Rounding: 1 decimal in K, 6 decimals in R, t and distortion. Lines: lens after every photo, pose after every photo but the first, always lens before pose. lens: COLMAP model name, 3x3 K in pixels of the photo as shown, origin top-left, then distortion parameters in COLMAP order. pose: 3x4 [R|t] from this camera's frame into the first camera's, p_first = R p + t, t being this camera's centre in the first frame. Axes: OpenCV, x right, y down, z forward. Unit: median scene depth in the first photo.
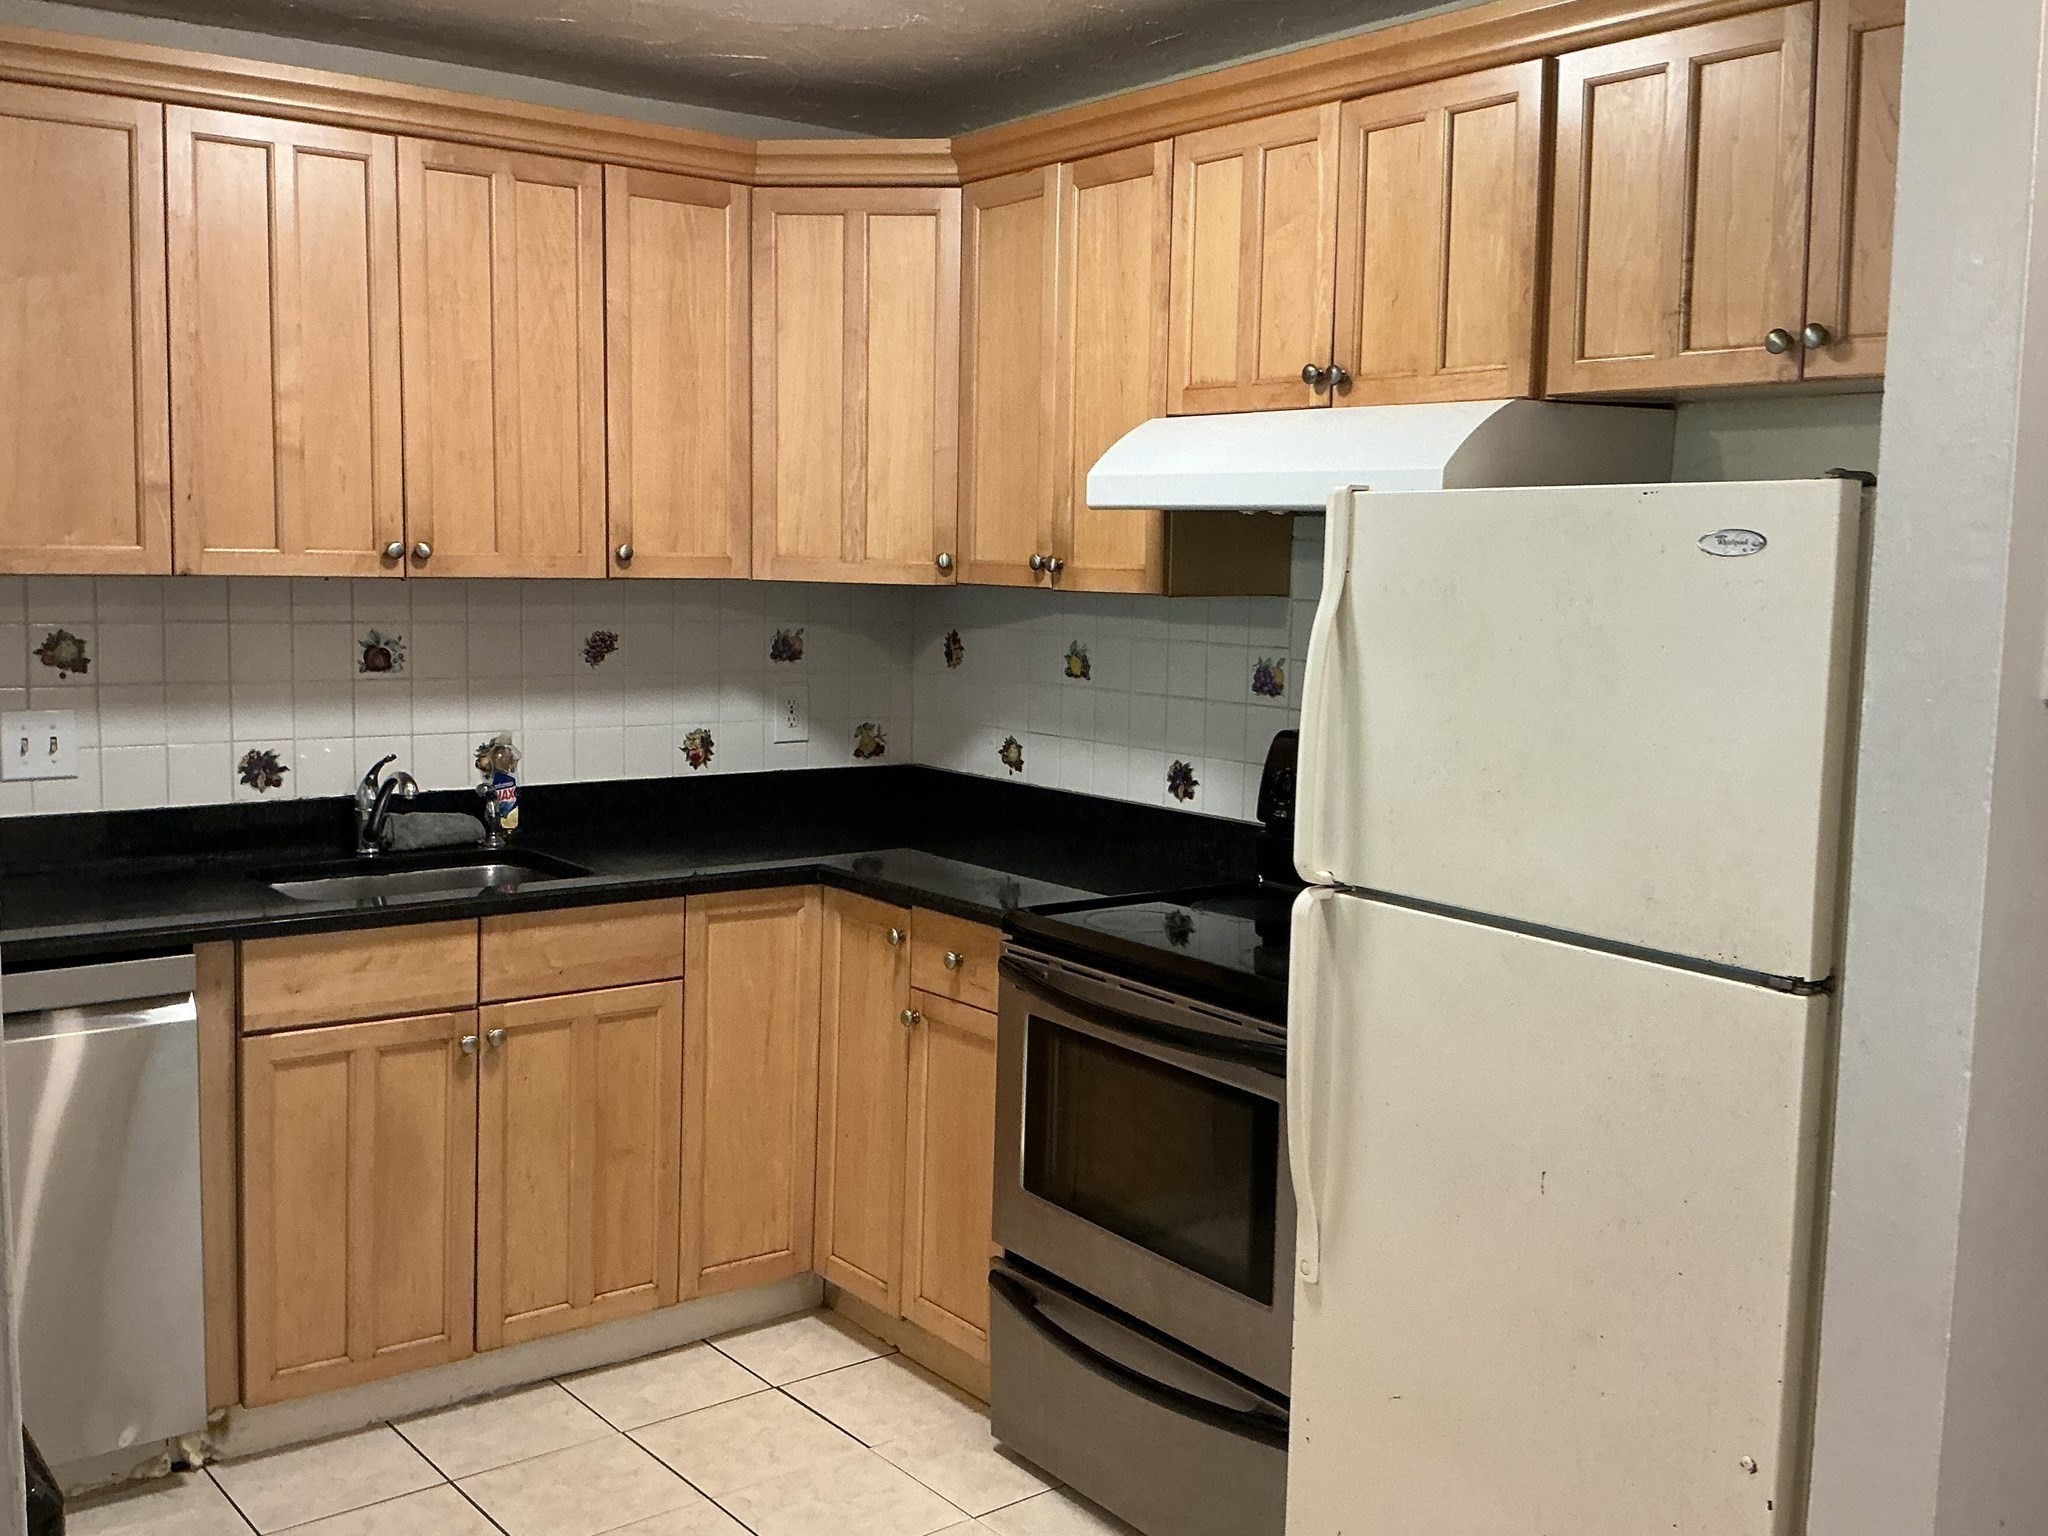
lens RADIAL K [[2057.2, 0, 1024.0], [0, 2057.2, 768.0], [0, 0, 1]] dist [0.001402, -0.003790]
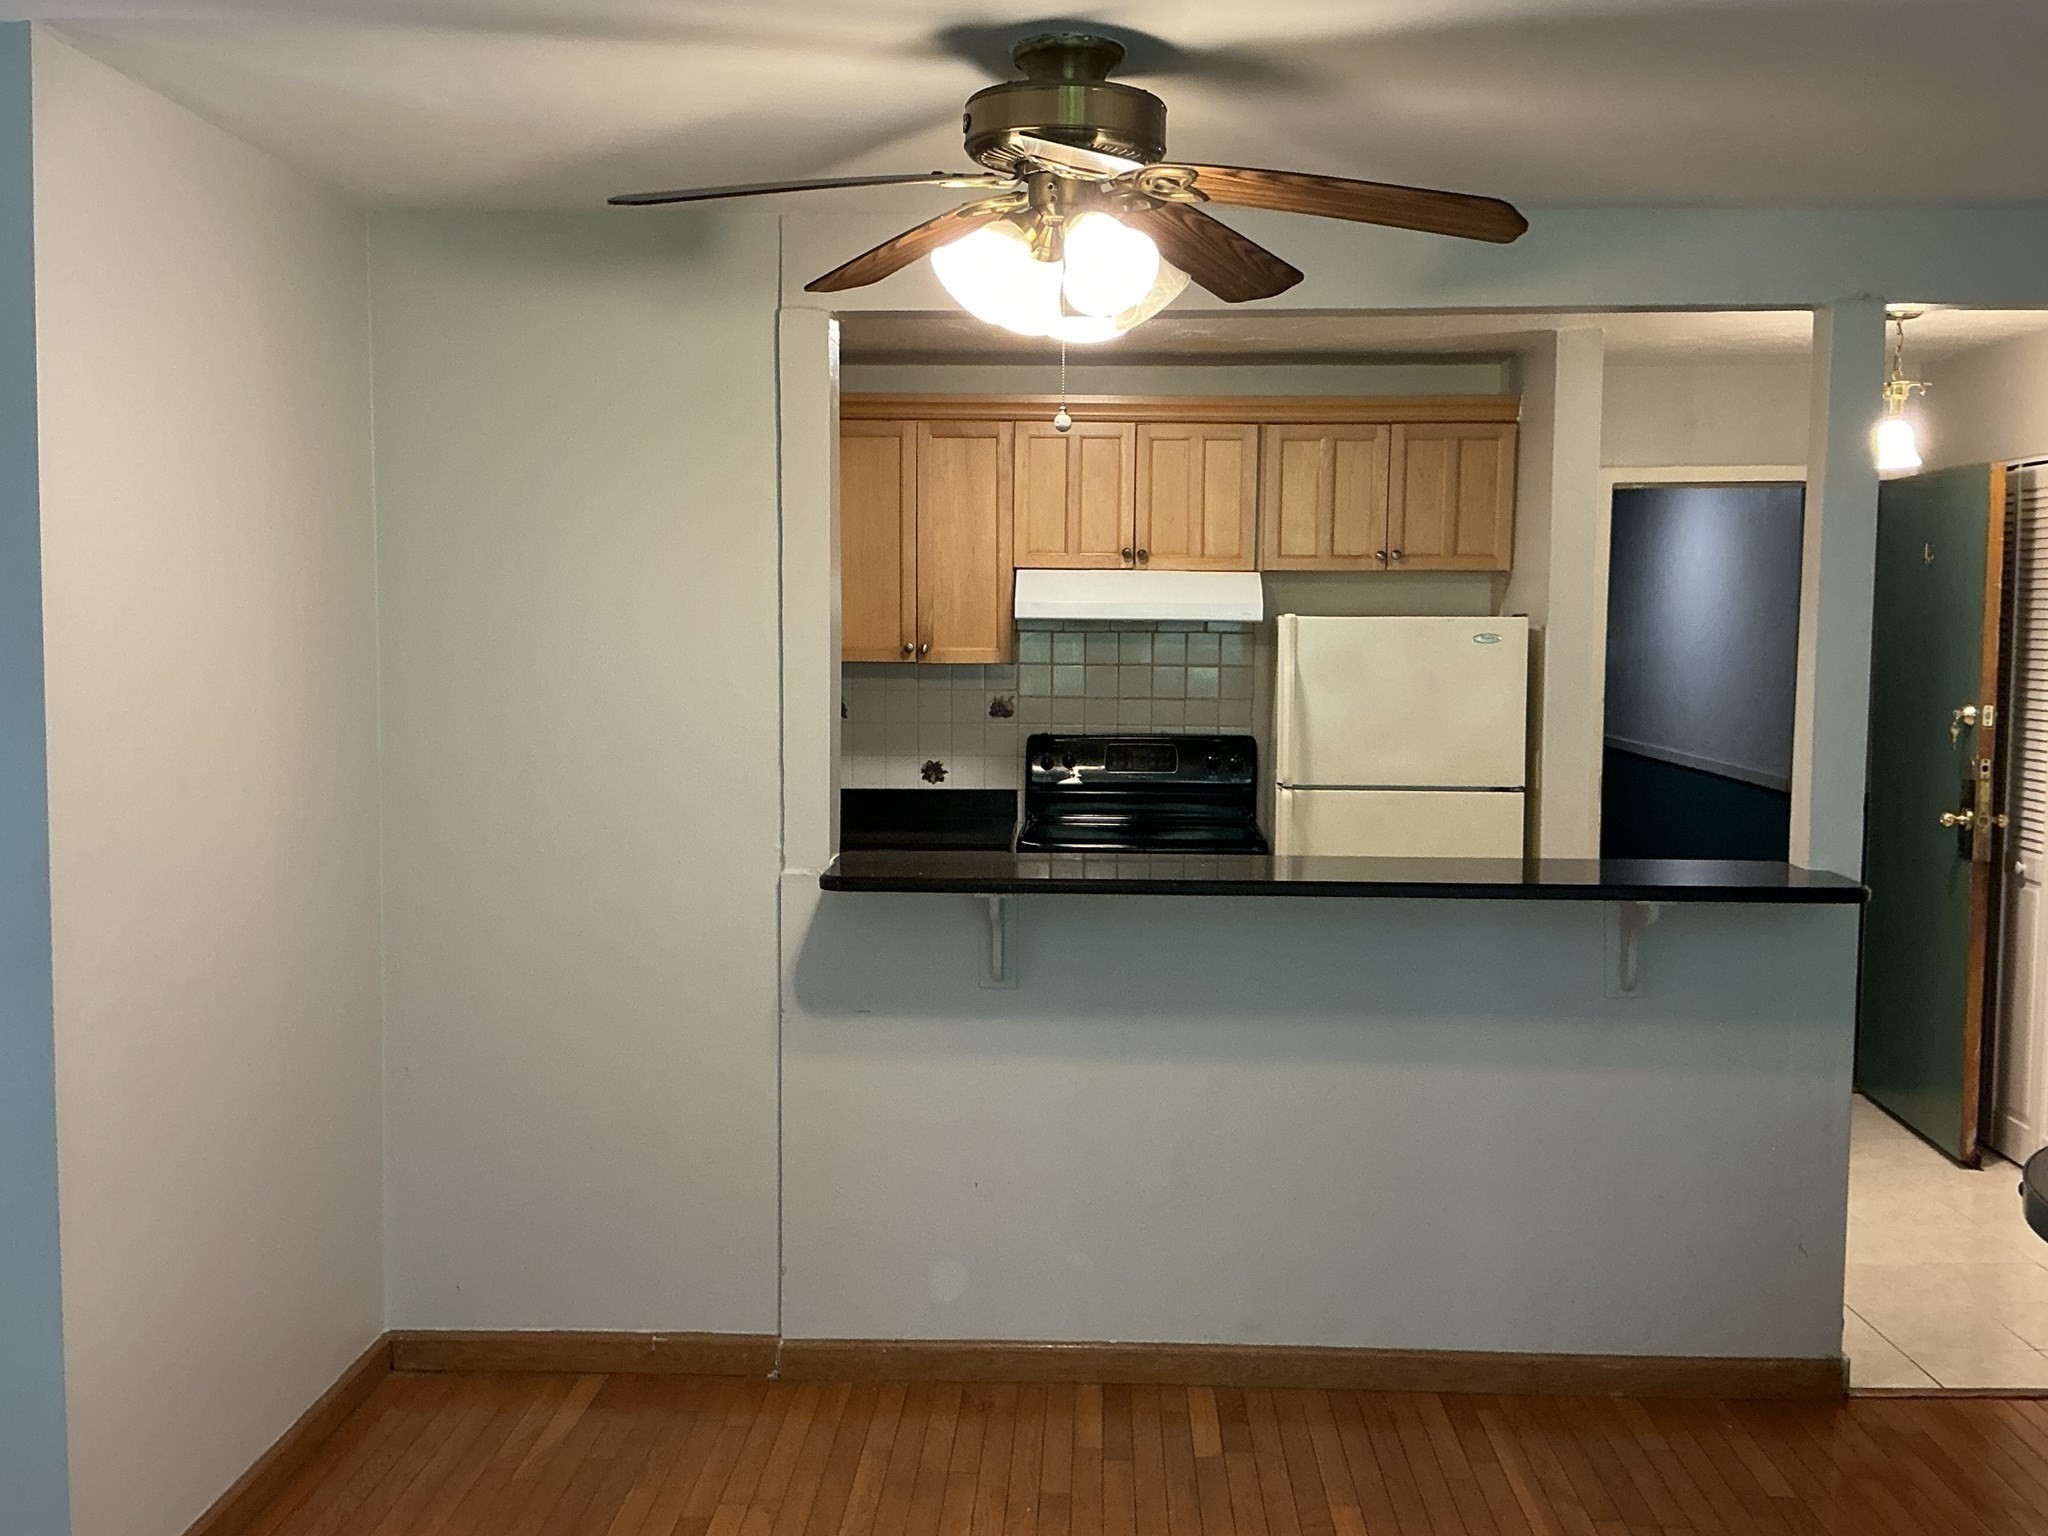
lens RADIAL K [[1936.4, 0, 1024.0], [0, 1936.4, 768.0], [0, 0, 1]] dist [-0.160338, -0.000468]
pose [[0.637349, -0.067566, 0.767607, -1.387937], [0.087480, 0.996053, 0.015040, -0.018354], [-0.765594, 0.057565, 0.640744, -0.121817]]
